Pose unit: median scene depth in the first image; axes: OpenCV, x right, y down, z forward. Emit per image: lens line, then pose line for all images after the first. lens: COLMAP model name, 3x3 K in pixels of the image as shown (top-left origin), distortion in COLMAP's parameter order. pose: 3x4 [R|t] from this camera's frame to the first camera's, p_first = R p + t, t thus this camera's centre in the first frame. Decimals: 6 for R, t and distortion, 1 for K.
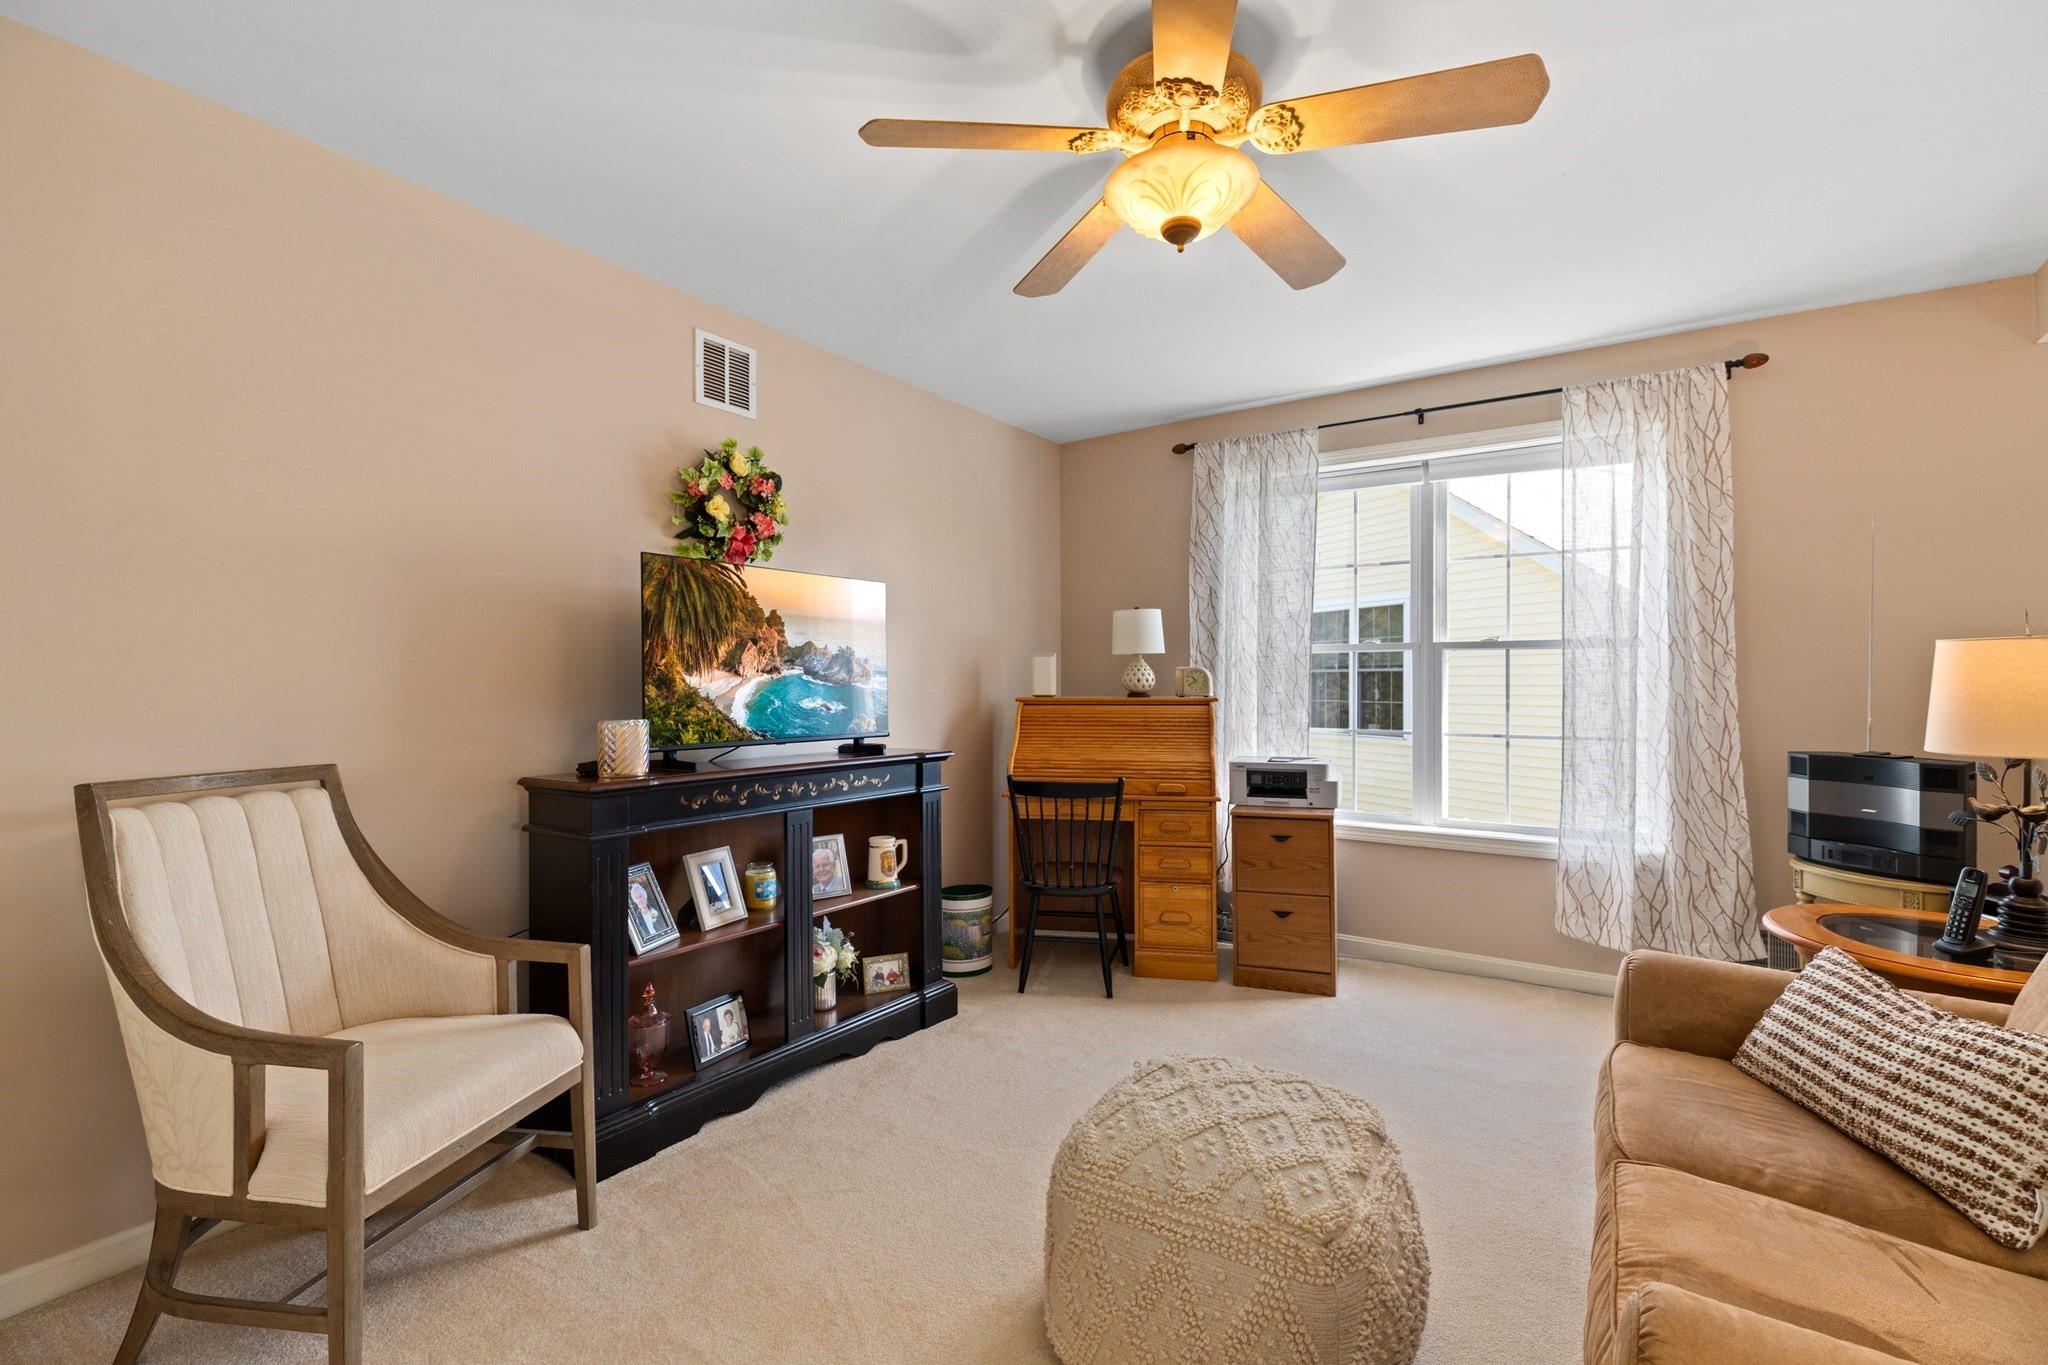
lens RADIAL K [[929.8, 0, 1021.0], [0, 929.8, 674.0], [0, 0, 1]] dist [0.000714, -0.000077]
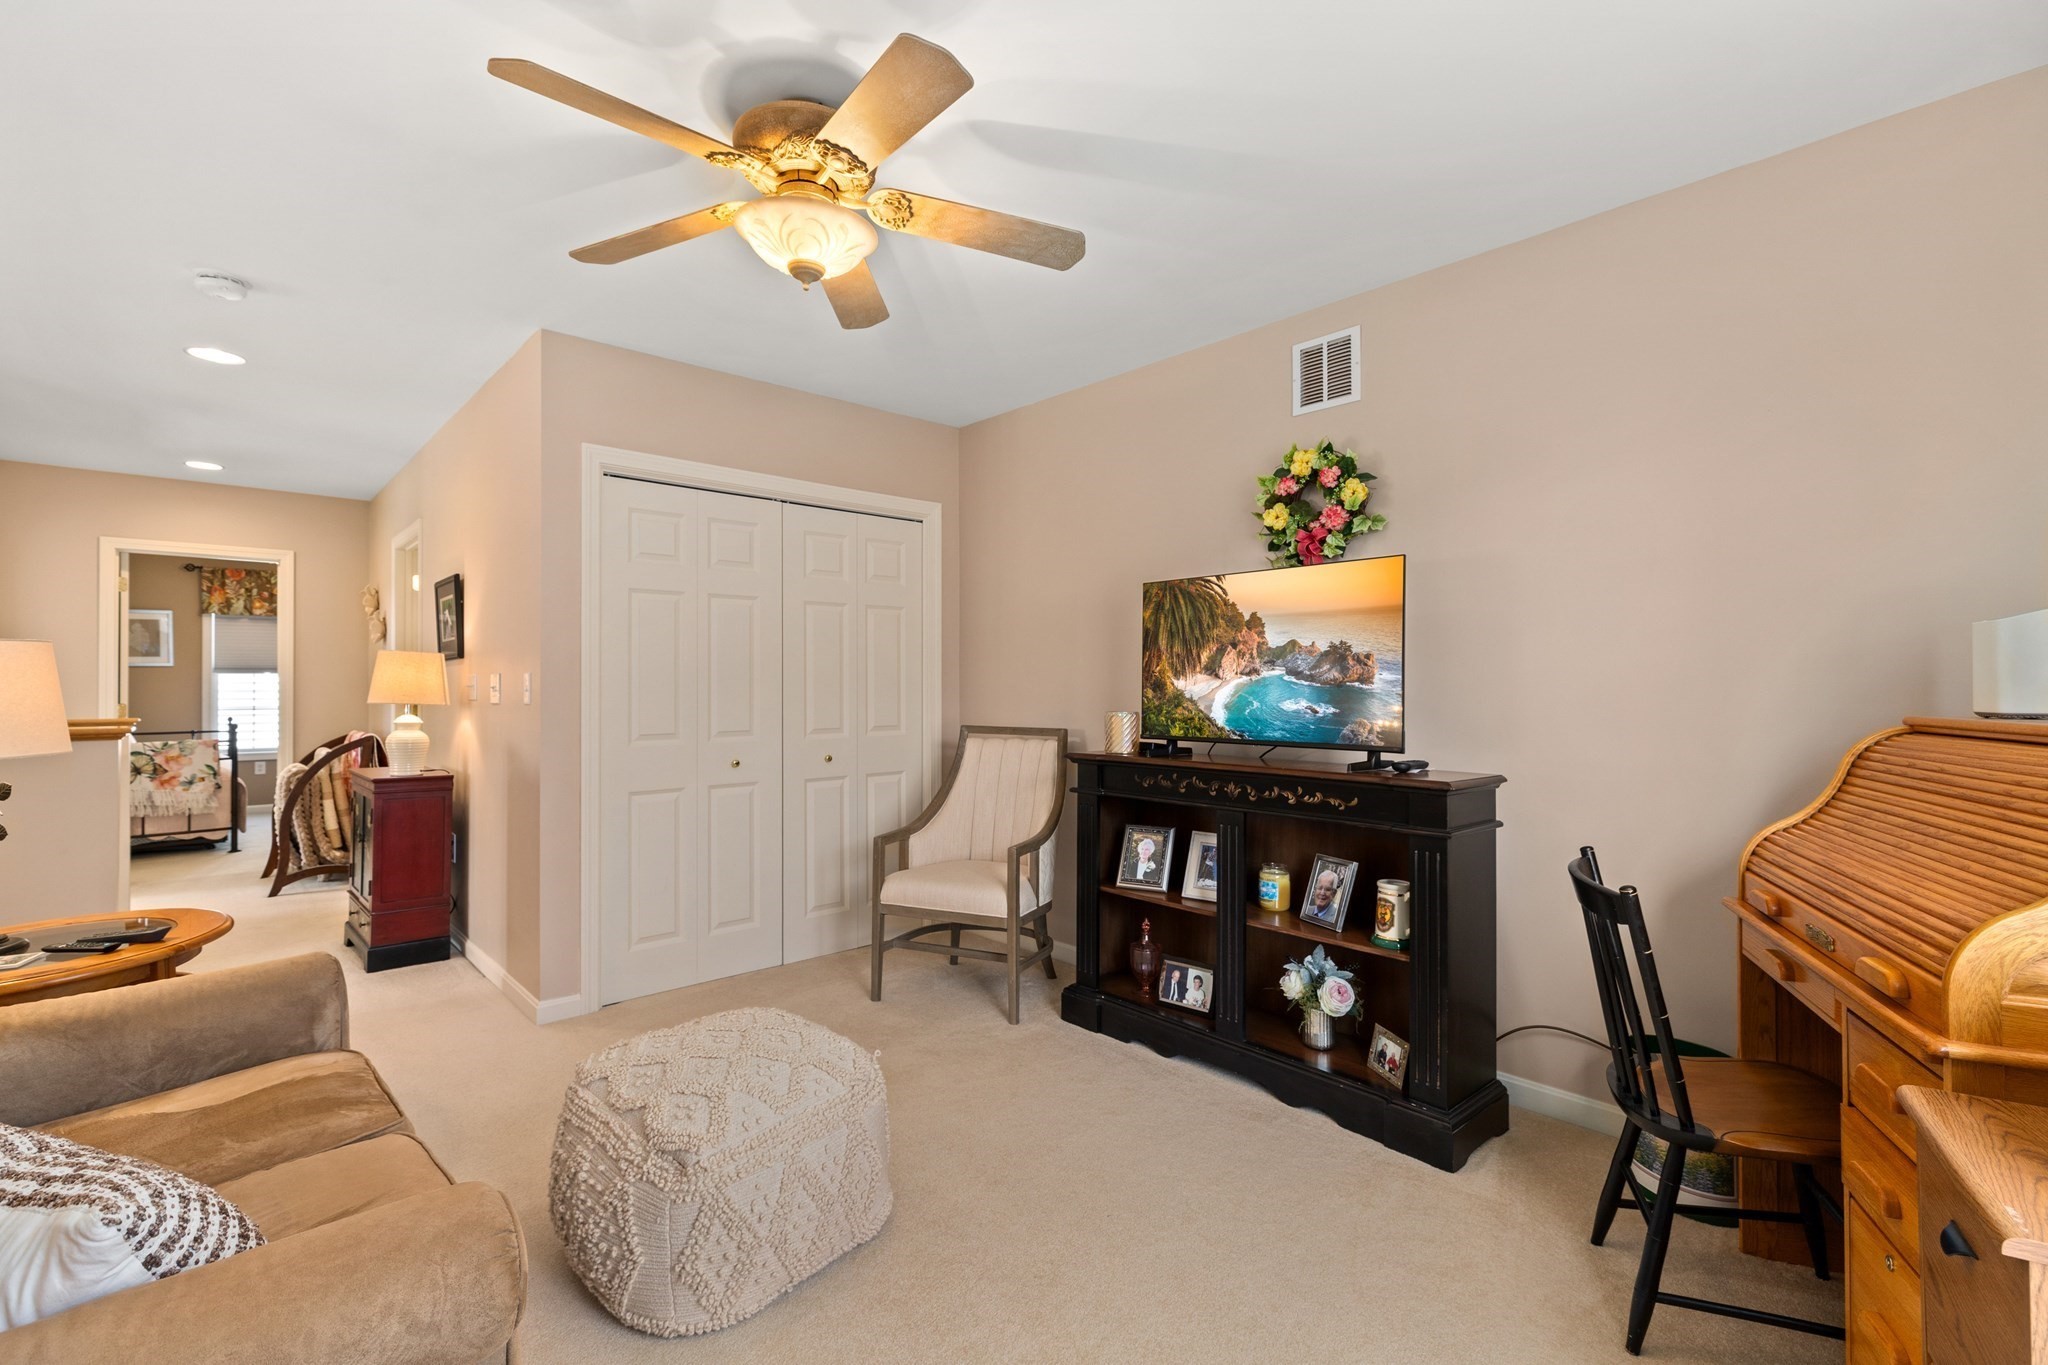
lens RADIAL K [[912.6, 0, 1024.0], [0, 912.6, 682.5], [0, 0, 1]] dist [-0.052367, -0.000051]
pose [[-0.213533, -0.004684, -0.976925, 0.766665], [0.024031, 0.999661, -0.010045, 0.011501], [0.976640, -0.025622, -0.213348, 0.988360]]
